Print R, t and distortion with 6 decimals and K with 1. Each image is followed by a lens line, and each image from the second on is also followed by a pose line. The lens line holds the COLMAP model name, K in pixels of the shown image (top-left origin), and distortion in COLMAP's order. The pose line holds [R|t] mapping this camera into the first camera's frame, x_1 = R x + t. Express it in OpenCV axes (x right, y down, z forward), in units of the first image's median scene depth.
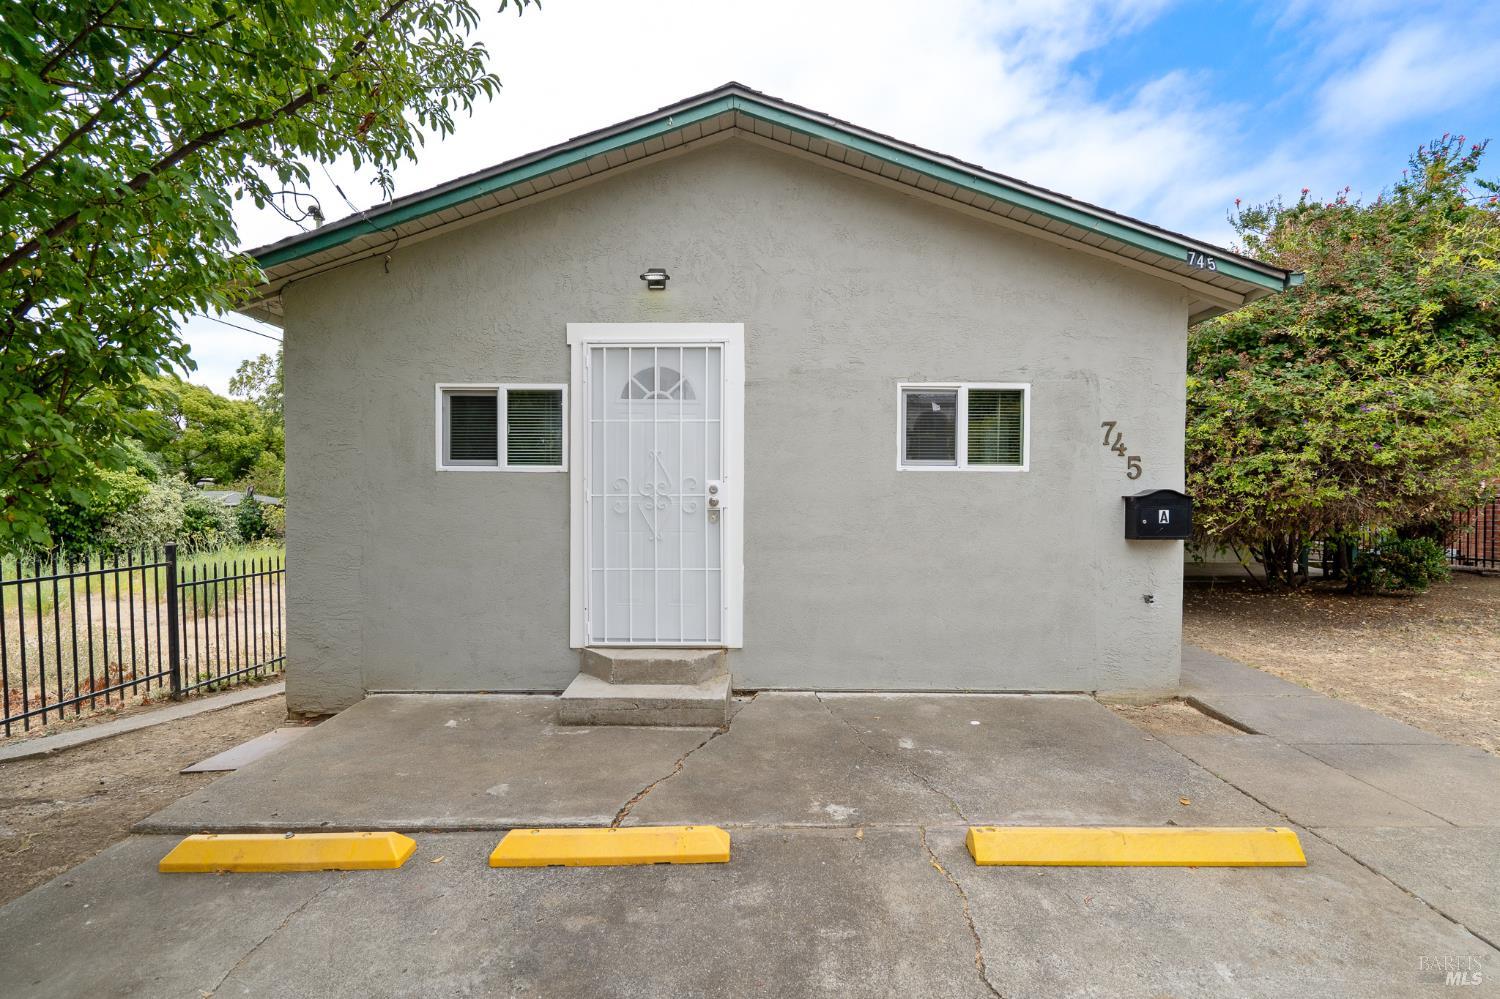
lens RADIAL K [[684.1, 0, 752.3], [0, 684.1, 513.4], [0, 0, 1]] dist [-0.001551, 0.002848]
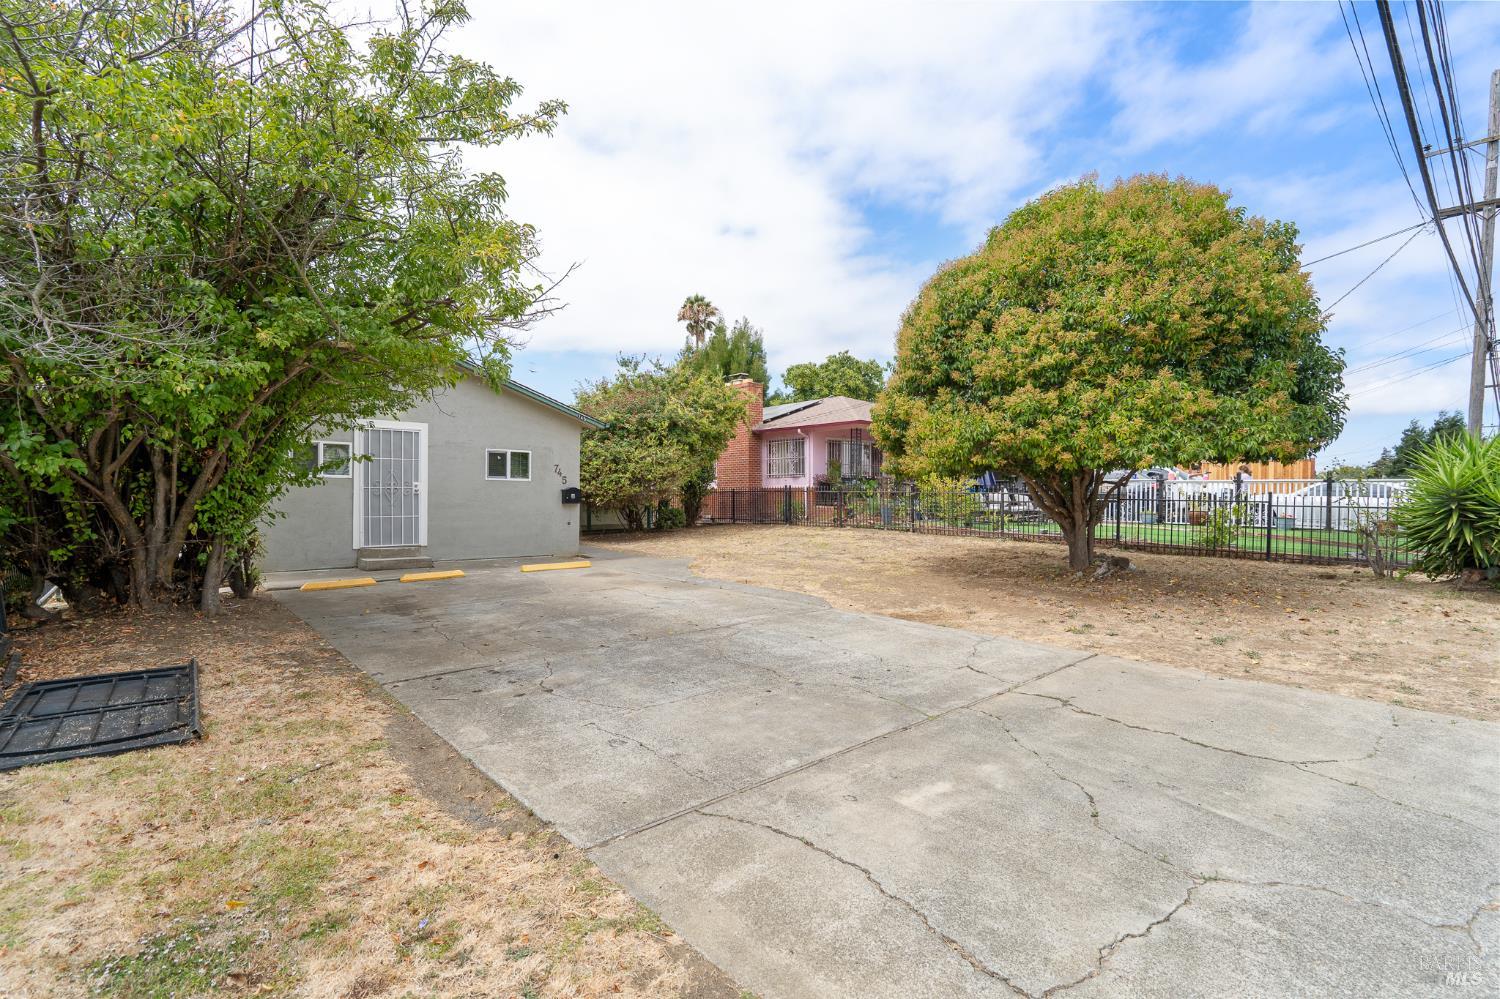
lens RADIAL K [[684.1, 0, 750.1], [0, 684.1, 503.0], [0, 0, 1]] dist [-0.001551, 0.002848]
pose [[0.750585, -0.003434, 0.660764, -0.800250], [0.007171, 0.999970, -0.002948, 0.047402], [-0.660734, 0.006951, 0.750588, -1.759476]]
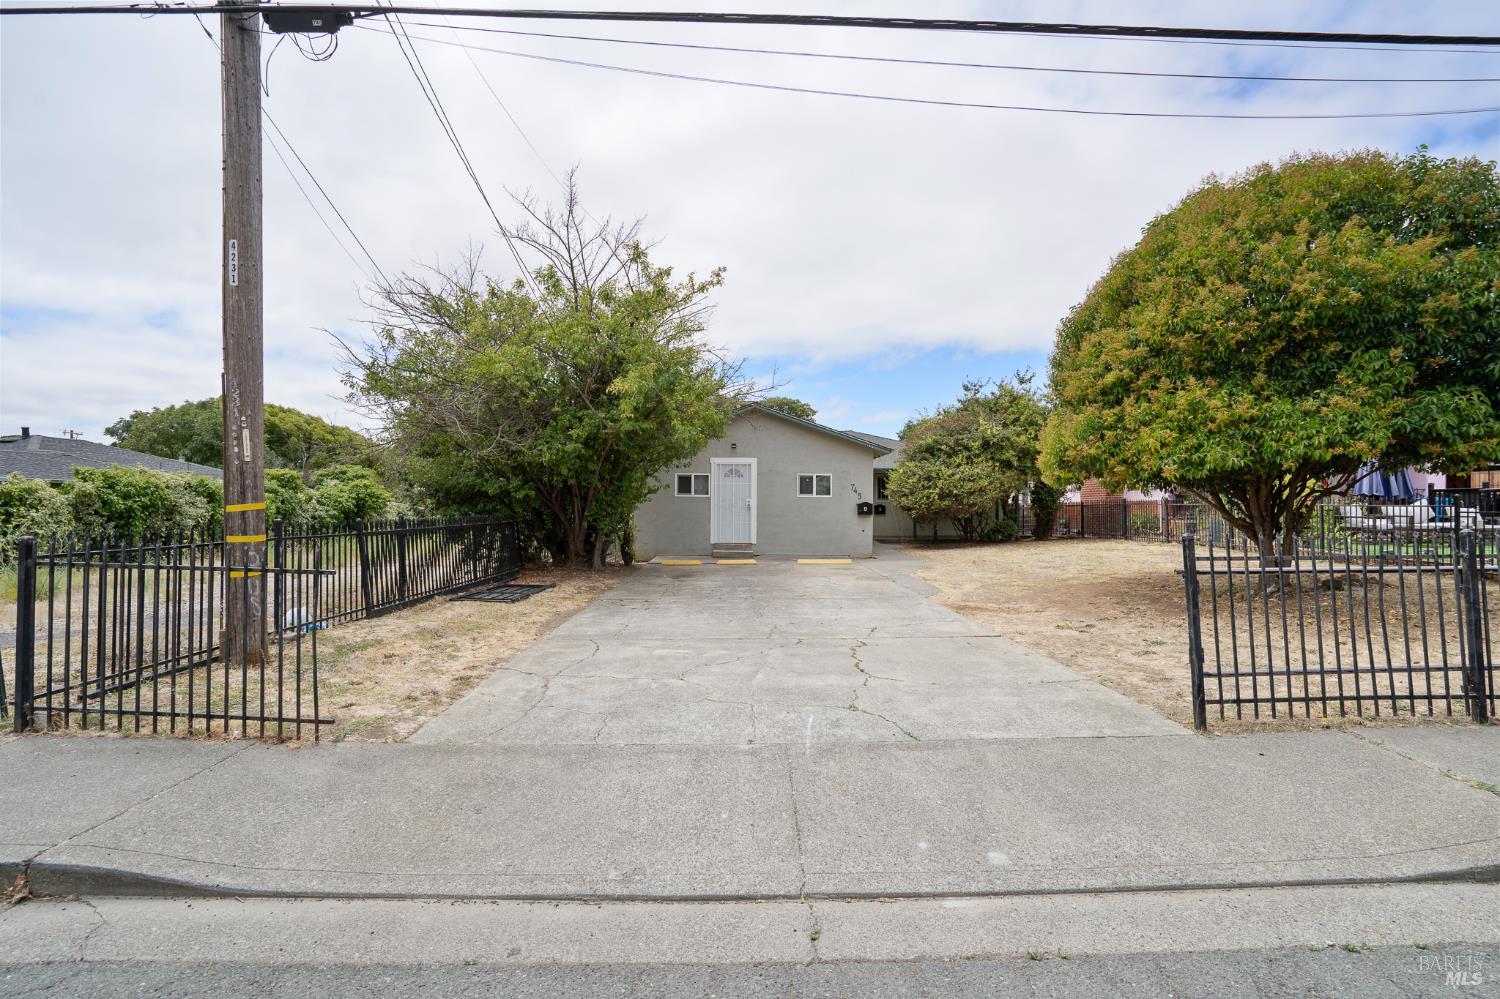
lens RADIAL K [[684.1, 0, 742.4], [0, 684.1, 501.8], [0, 0, 1]] dist [-0.001551, 0.002848]
pose [[0.999881, 0.005207, 0.014537, -0.142520], [-0.004800, 0.999600, -0.027885, 0.070761], [-0.014676, 0.027812, 0.999505, -2.705248]]
